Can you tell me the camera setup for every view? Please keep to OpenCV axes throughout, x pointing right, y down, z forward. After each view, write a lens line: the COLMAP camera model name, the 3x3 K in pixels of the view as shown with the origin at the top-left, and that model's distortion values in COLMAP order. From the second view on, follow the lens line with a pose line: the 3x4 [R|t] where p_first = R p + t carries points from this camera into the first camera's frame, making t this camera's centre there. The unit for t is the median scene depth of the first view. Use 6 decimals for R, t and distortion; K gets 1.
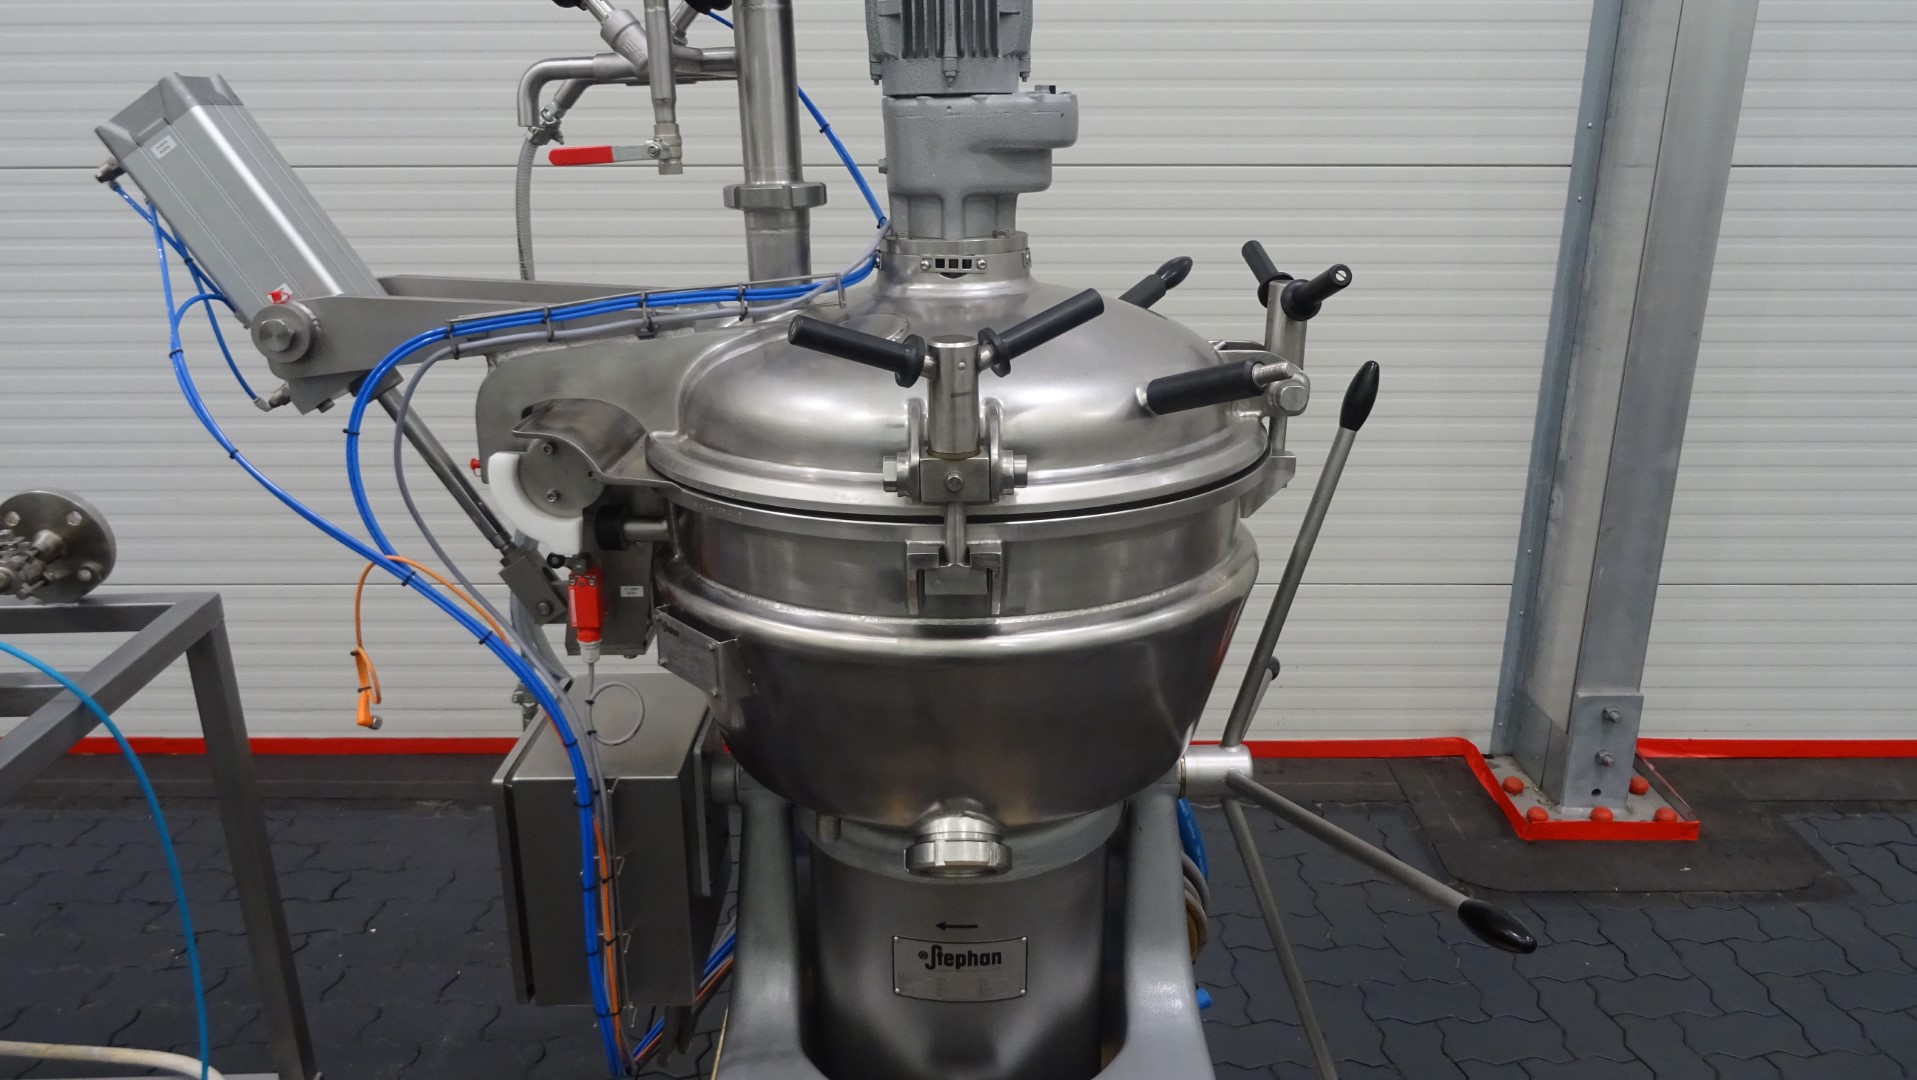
lens RADIAL K [[1356.9, 0, 958.5], [0, 1356.9, 540.0], [0, 0, 1]] dist [0.001909, -0.015123]
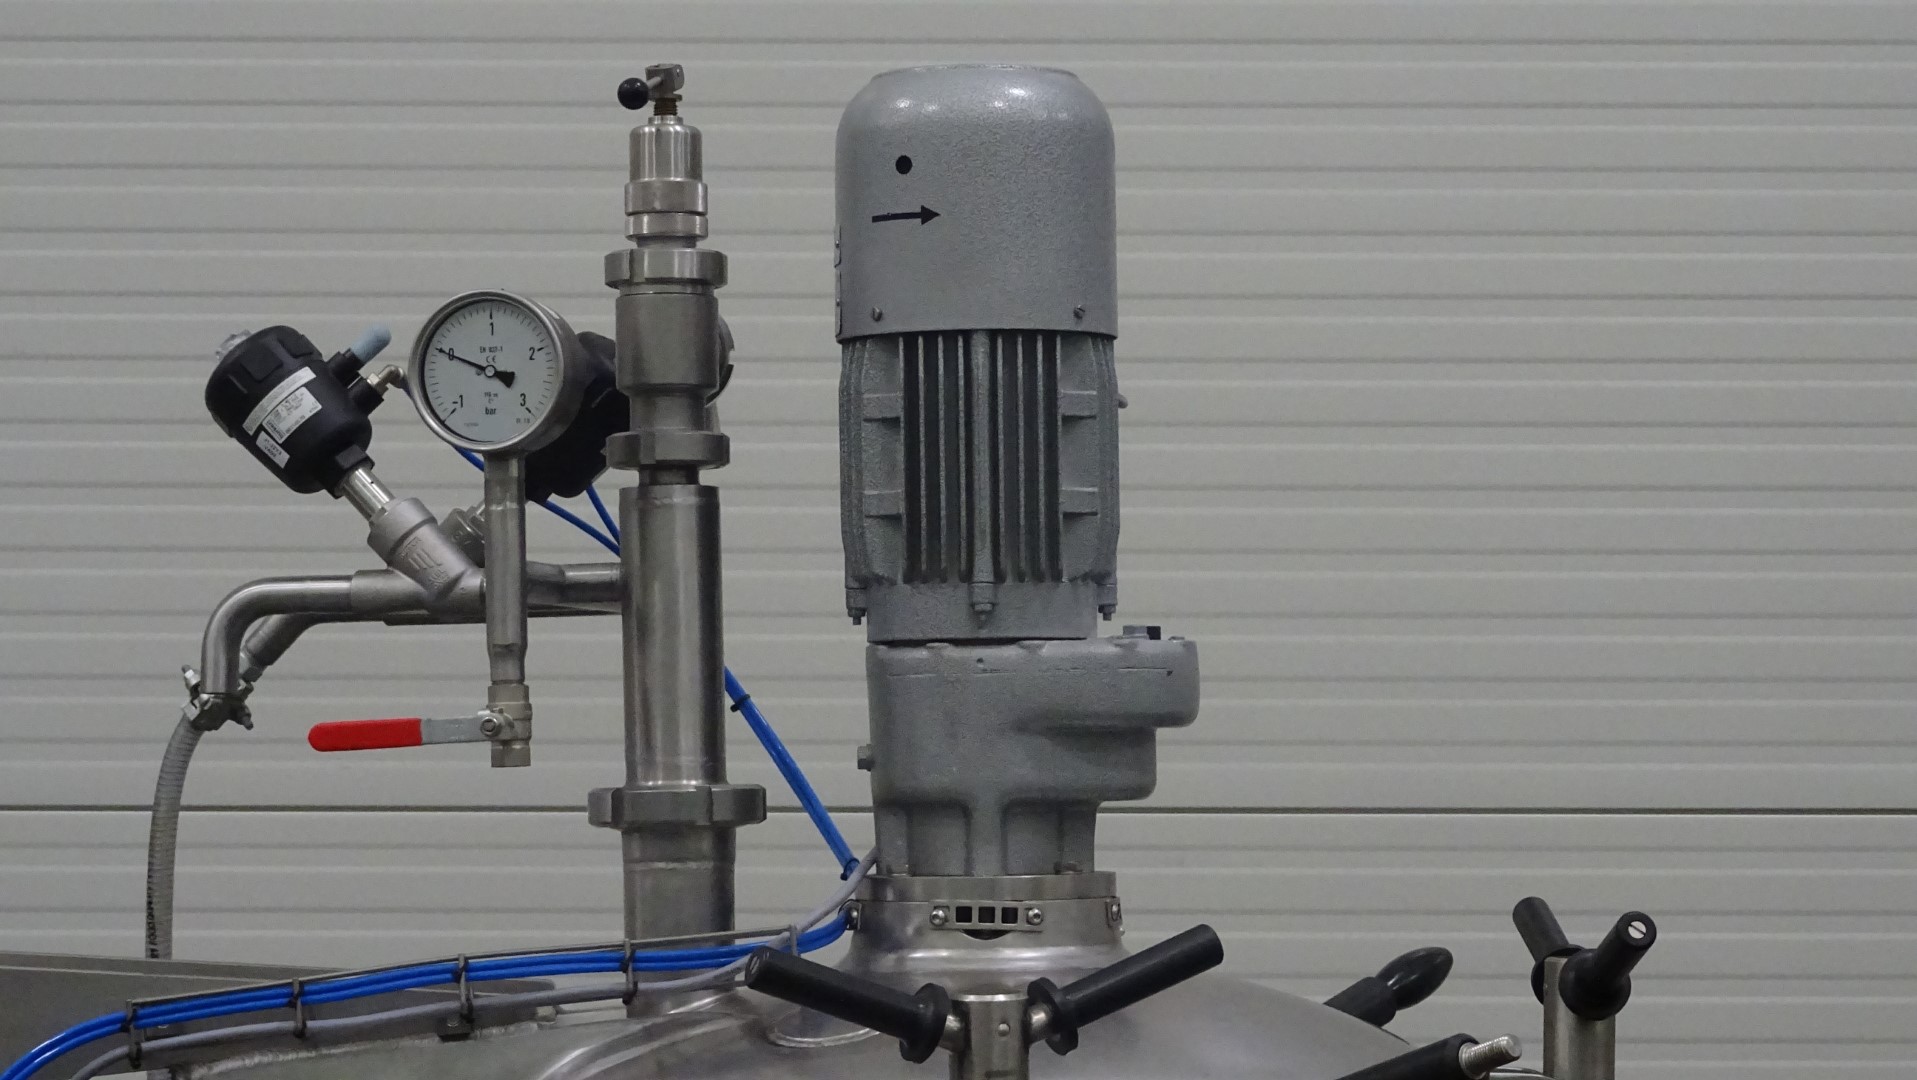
lens RADIAL K [[5708.4, 0, 958.5], [0, 5708.4, 540.0], [0, 0, 1]] dist [0.039412, 0.514059]
pose [[0.999994, 0.003329, -0.001156, -0.013498], [-0.003524, 0.942753, -0.333473, 0.463347], [-0.000020, 0.333475, 0.942759, -1.369781]]
